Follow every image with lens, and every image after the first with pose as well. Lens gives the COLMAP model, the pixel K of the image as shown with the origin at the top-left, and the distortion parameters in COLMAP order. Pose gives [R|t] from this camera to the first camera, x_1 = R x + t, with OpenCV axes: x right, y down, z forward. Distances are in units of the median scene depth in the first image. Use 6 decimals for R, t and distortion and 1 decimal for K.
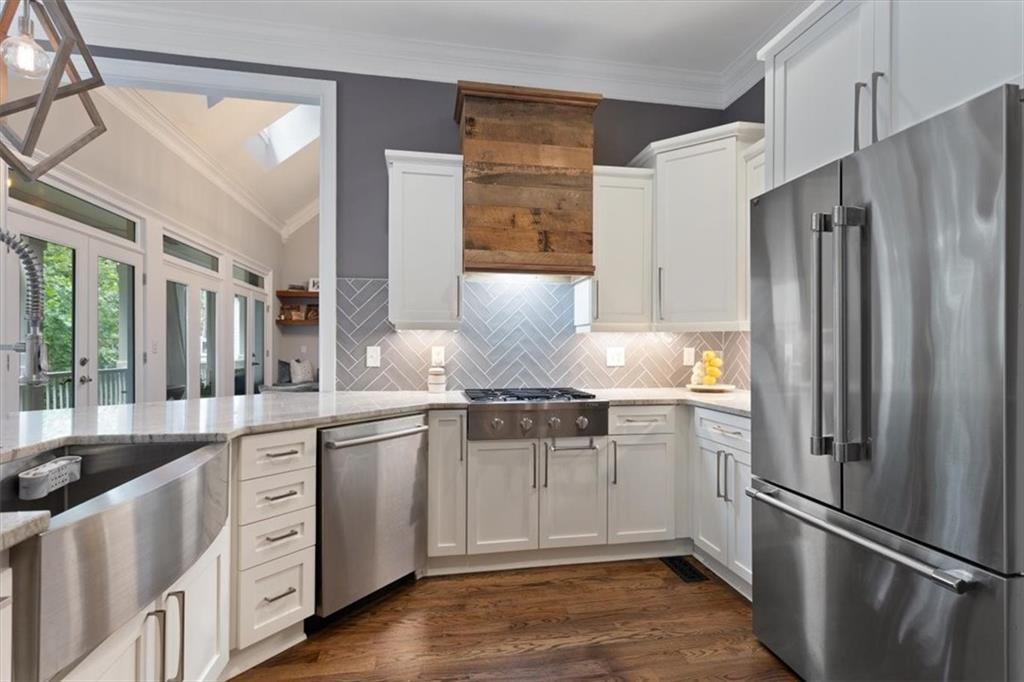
lens RADIAL K [[481.7, 0, 514.7], [0, 481.7, 352.4], [0, 0, 1]] dist [-0.001771, 0.000317]
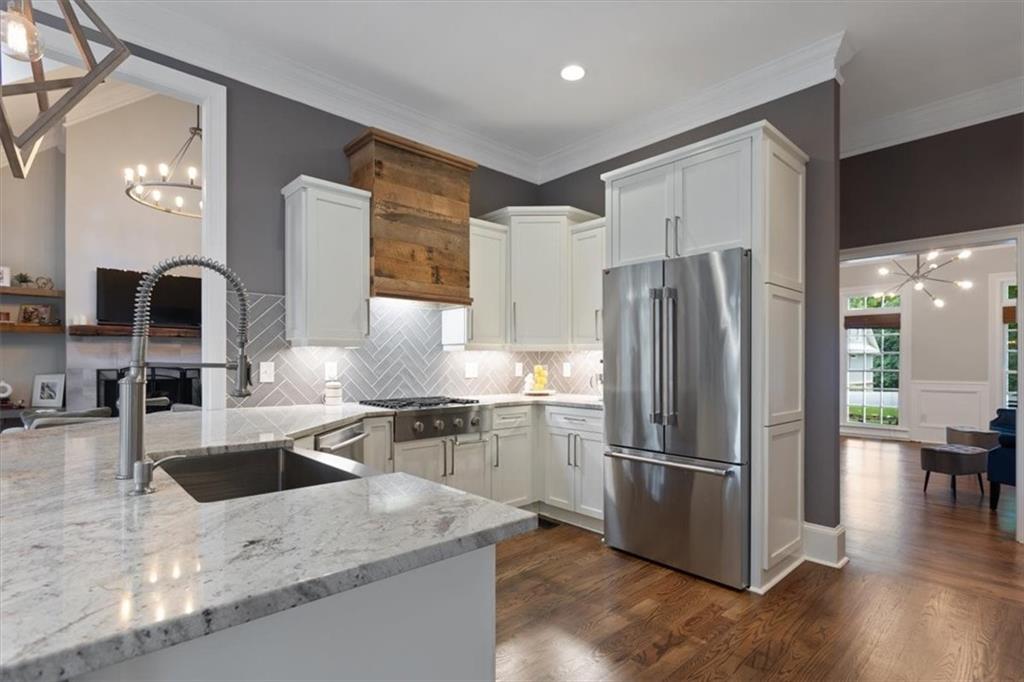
lens RADIAL K [[499.2, 0, 513.1], [0, 499.2, 366.8], [0, 0, 1]] dist [0.000245, 0.000074]
pose [[0.845493, -0.005036, 0.533962, -0.444501], [0.003923, 0.999987, 0.003218, -0.004031], [-0.533972, -0.000626, 0.845502, -0.161307]]
